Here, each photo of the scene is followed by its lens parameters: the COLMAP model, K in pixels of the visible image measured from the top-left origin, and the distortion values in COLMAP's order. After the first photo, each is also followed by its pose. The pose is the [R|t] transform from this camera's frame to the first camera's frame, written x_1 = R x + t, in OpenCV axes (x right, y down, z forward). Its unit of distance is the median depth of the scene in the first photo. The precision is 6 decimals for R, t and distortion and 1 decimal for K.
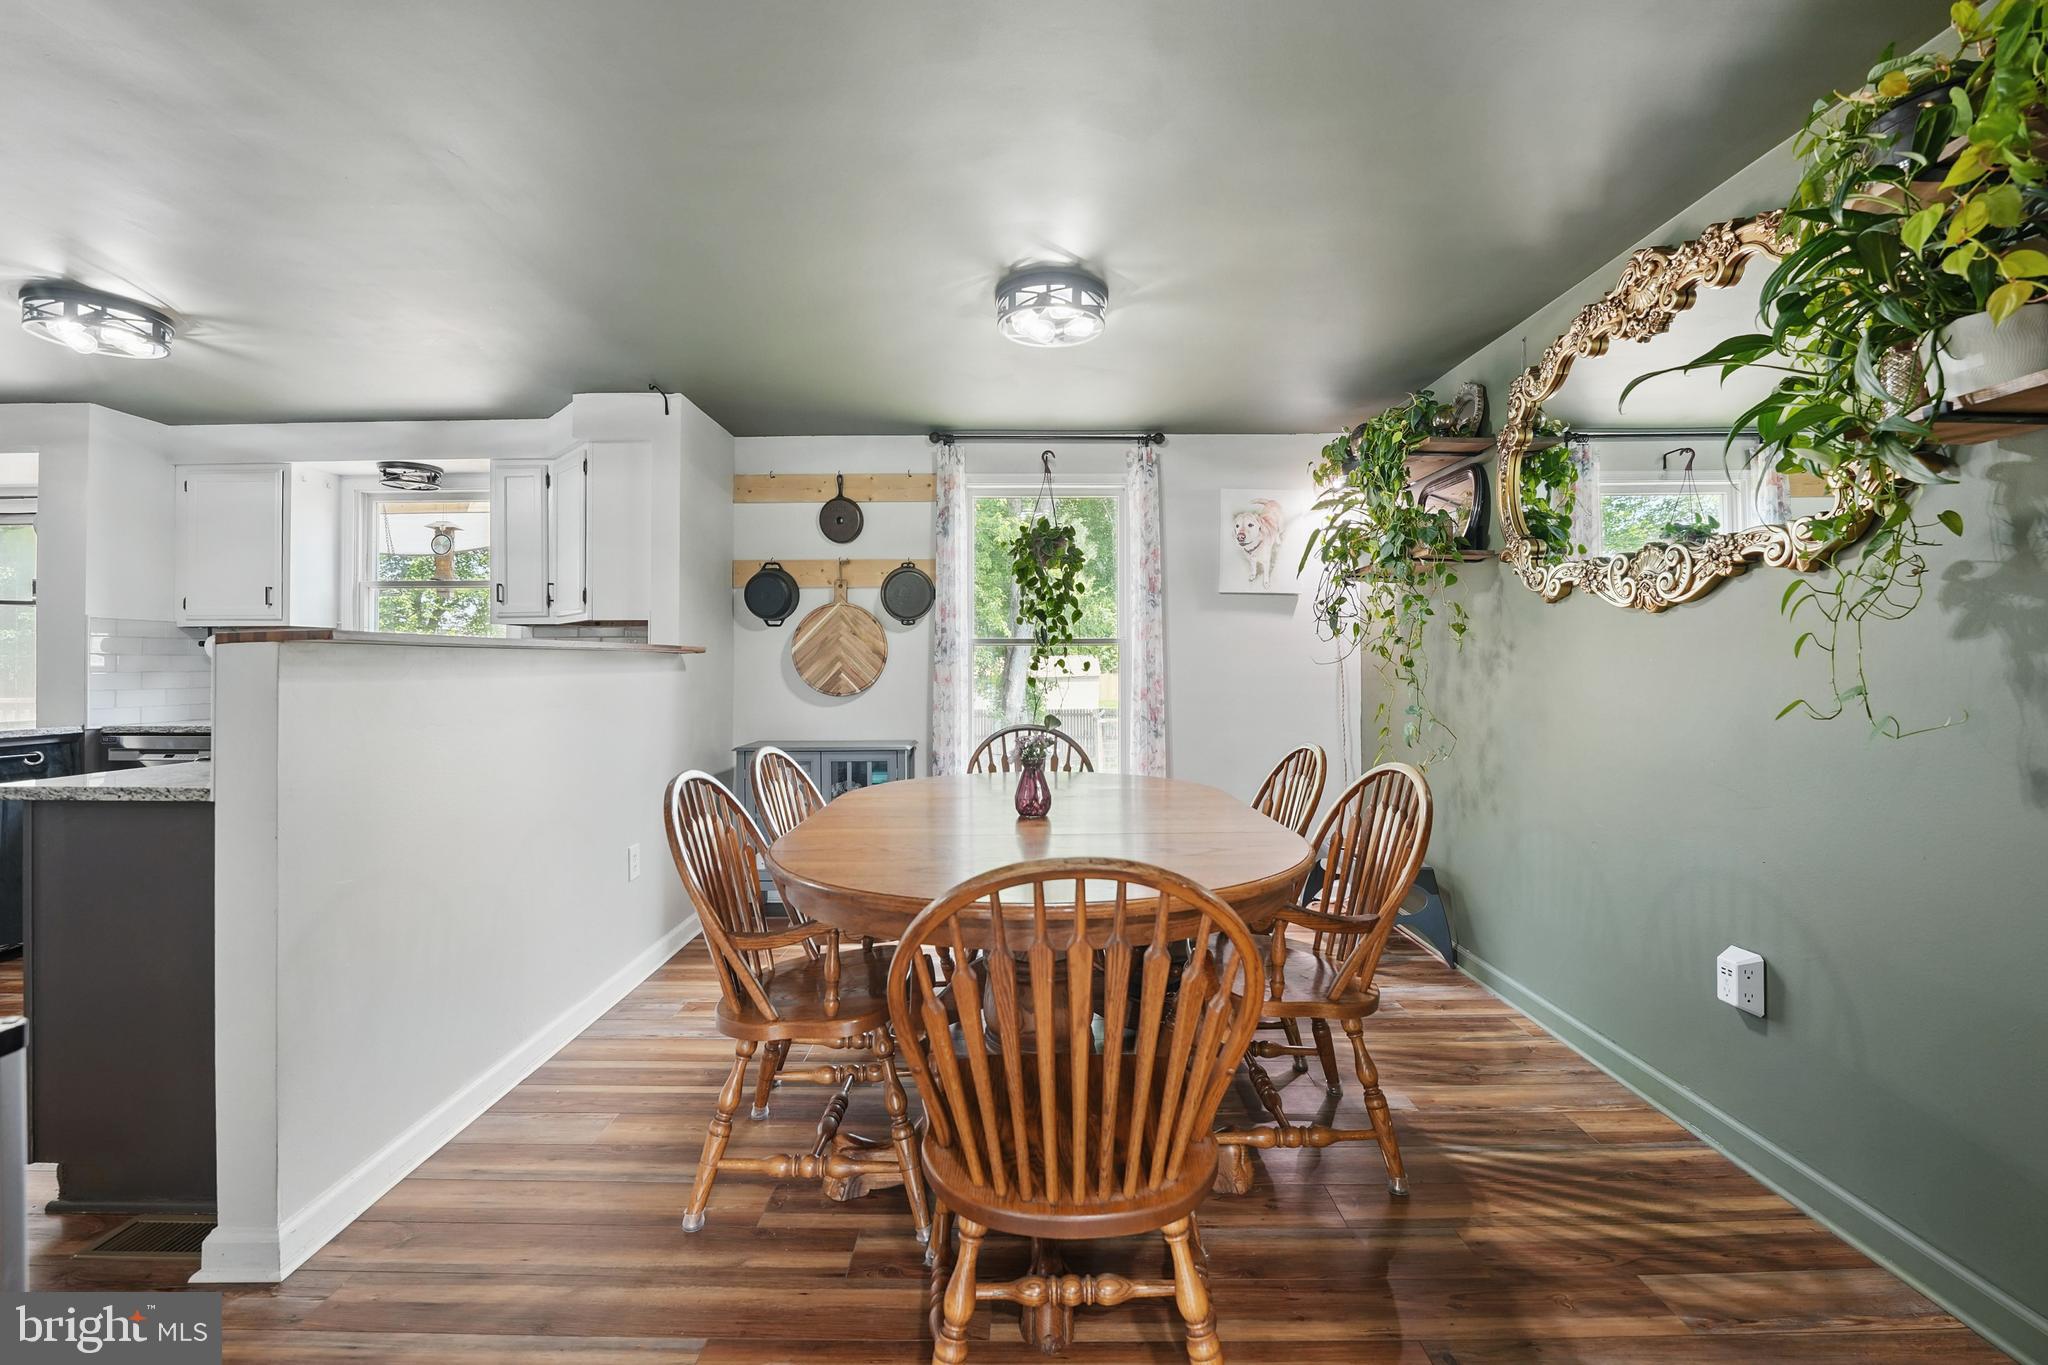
lens RADIAL K [[859.5, 0, 1033.2], [0, 859.5, 657.7], [0, 0, 1]] dist [-0.022966, 0.000798]
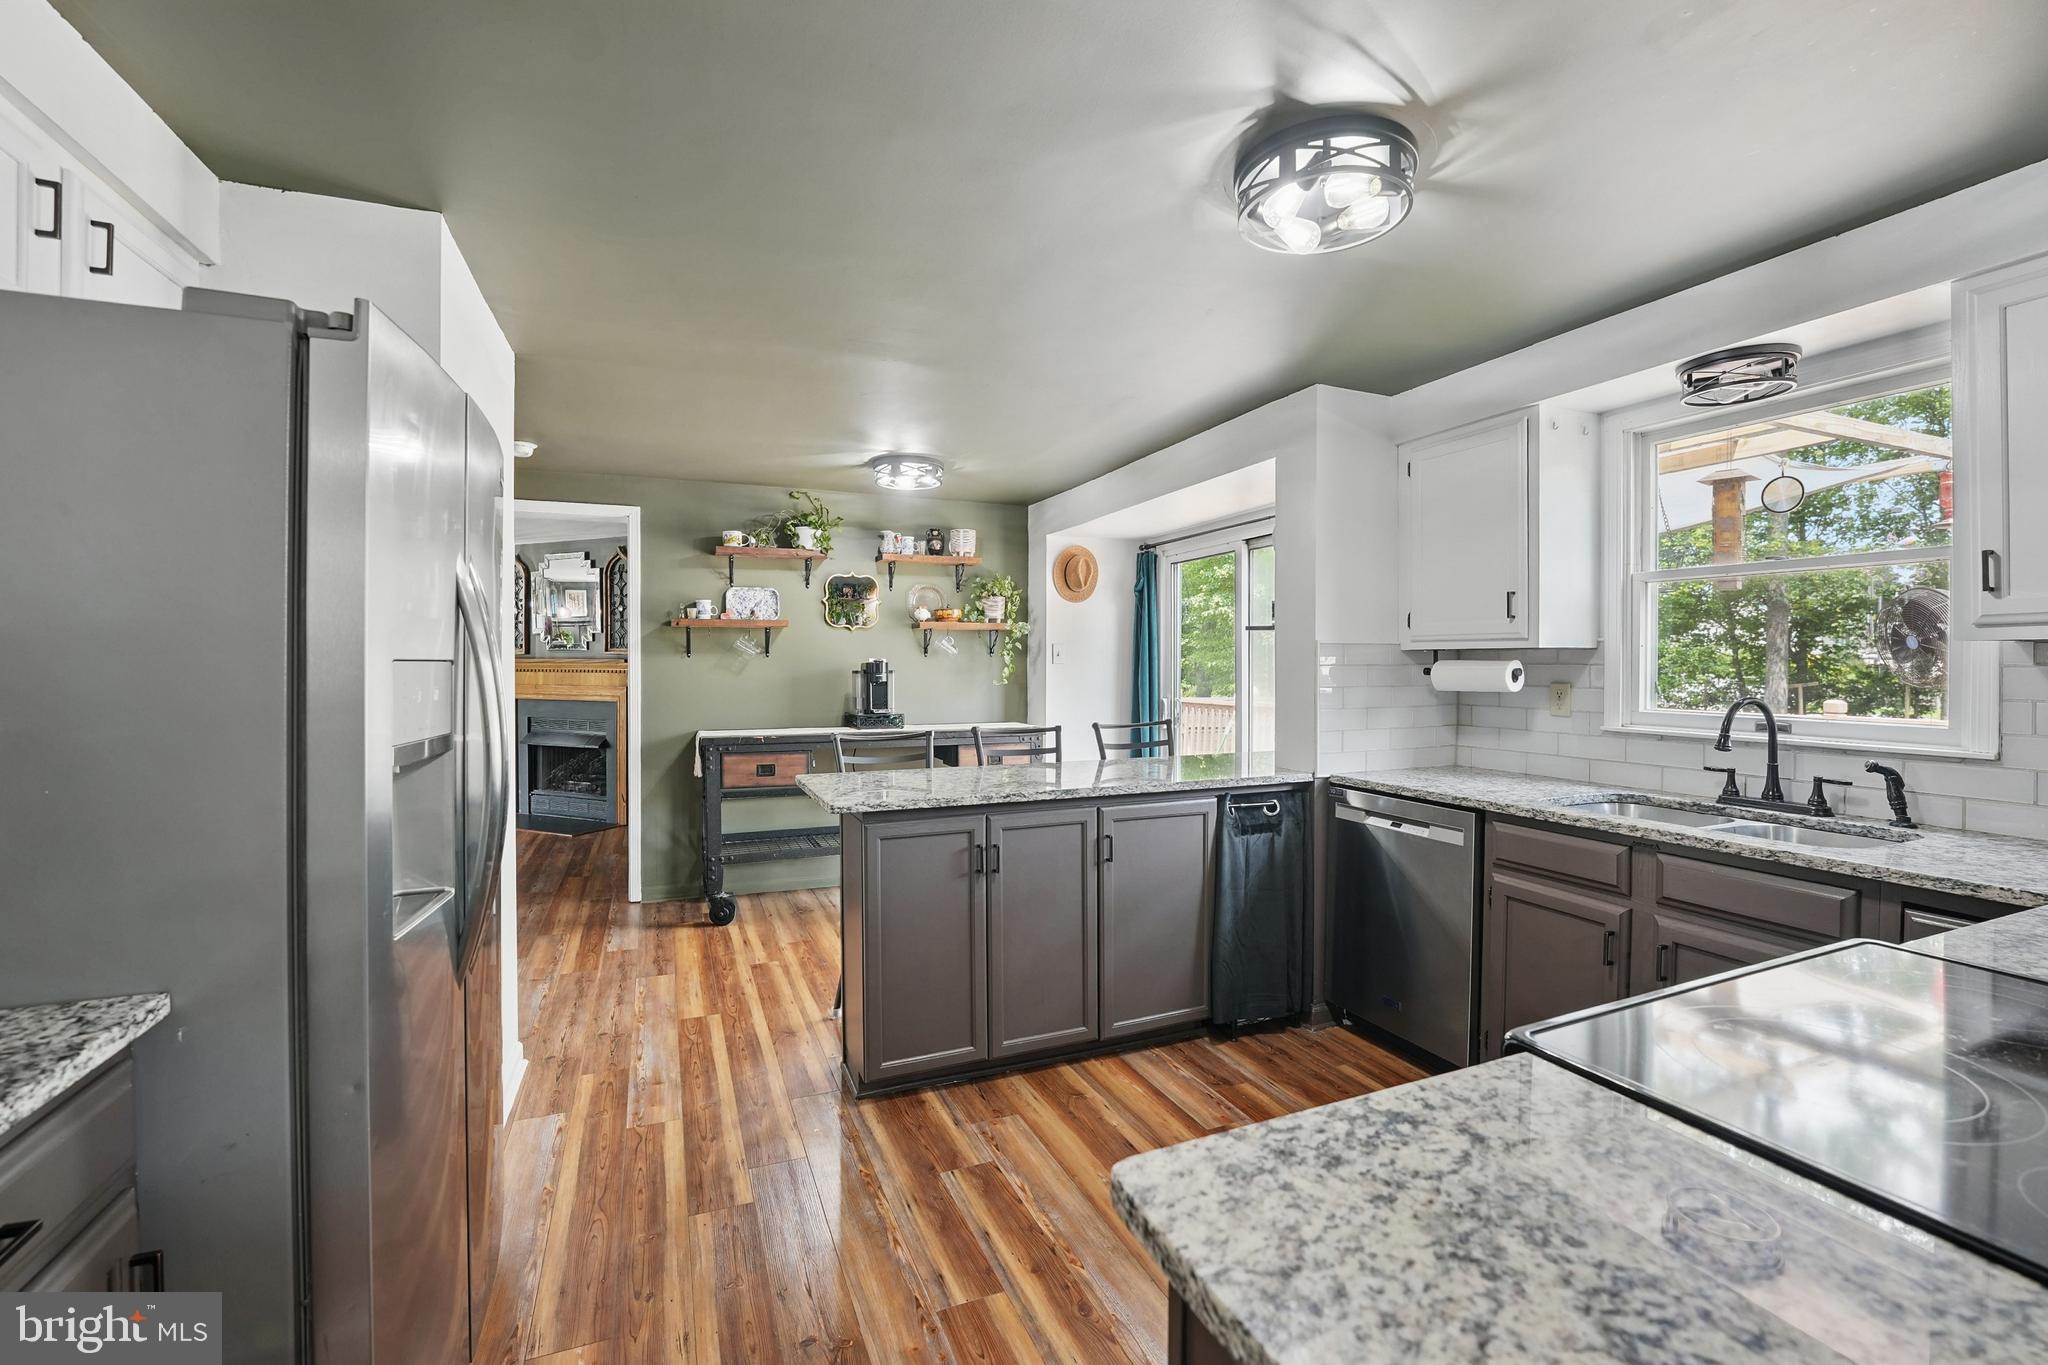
lens RADIAL K [[859.5, 0, 1033.2], [0, 859.5, 657.7], [0, 0, 1]] dist [-0.022966, 0.000798]
pose [[0.388520, 0.002478, -0.921437, -0.422751], [0.001187, 0.999994, 0.003190, -0.033428], [0.921440, -0.002333, 0.388515, 0.377932]]
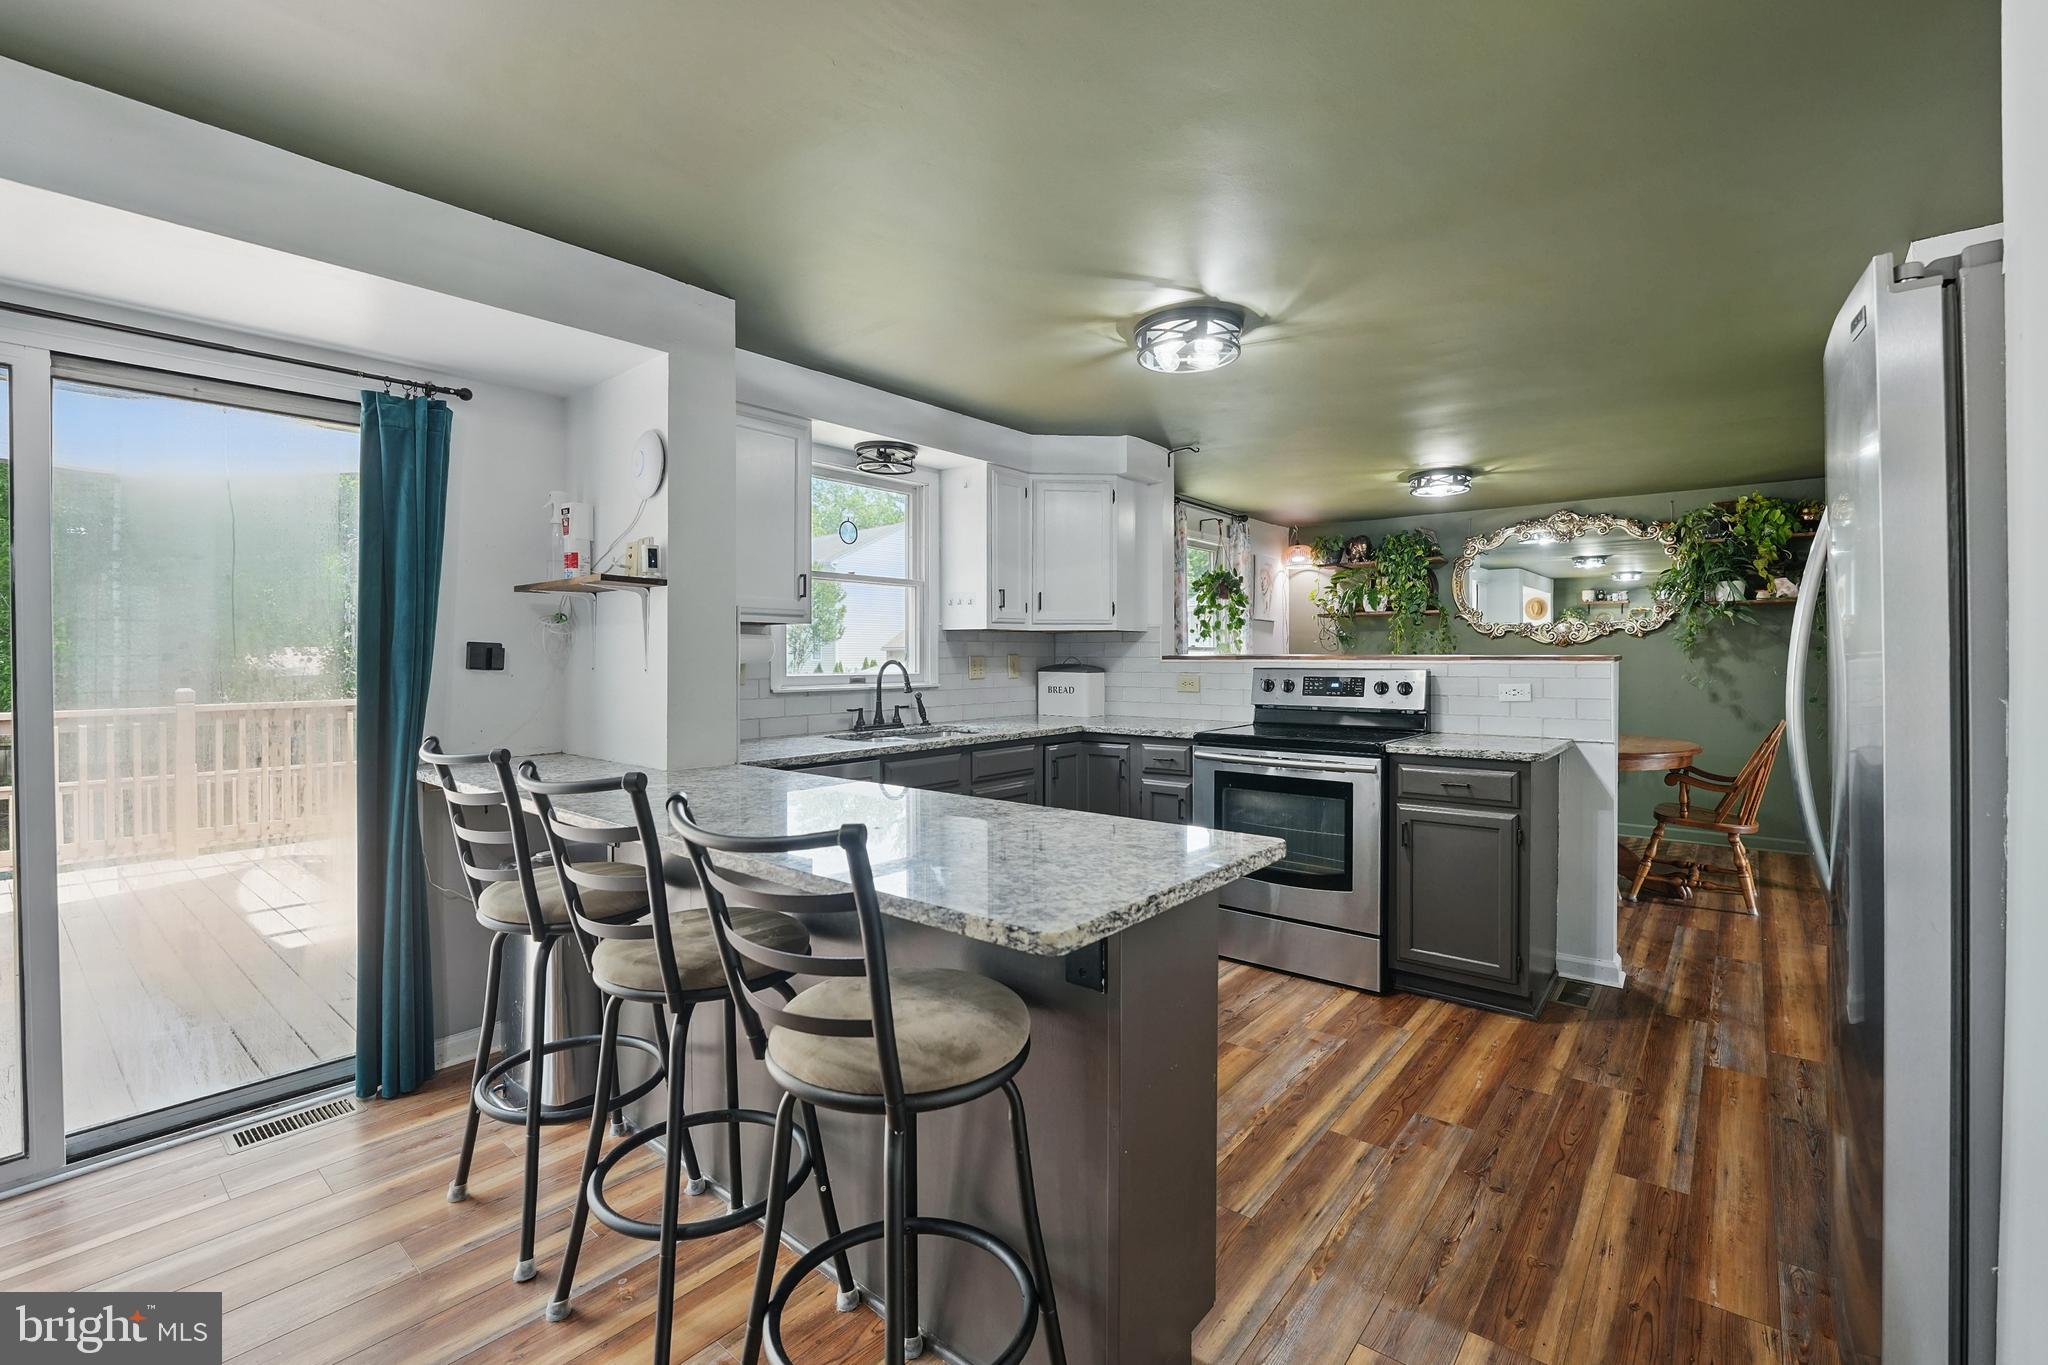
lens RADIAL K [[859.5, 0, 1033.2], [0, 859.5, 657.7], [0, 0, 1]] dist [-0.022966, 0.000798]
pose [[0.647630, 0.002991, 0.761949, -1.400357], [-0.004159, 0.999991, -0.000390, -0.005895], [-0.761944, -0.002916, 0.647637, 0.324109]]
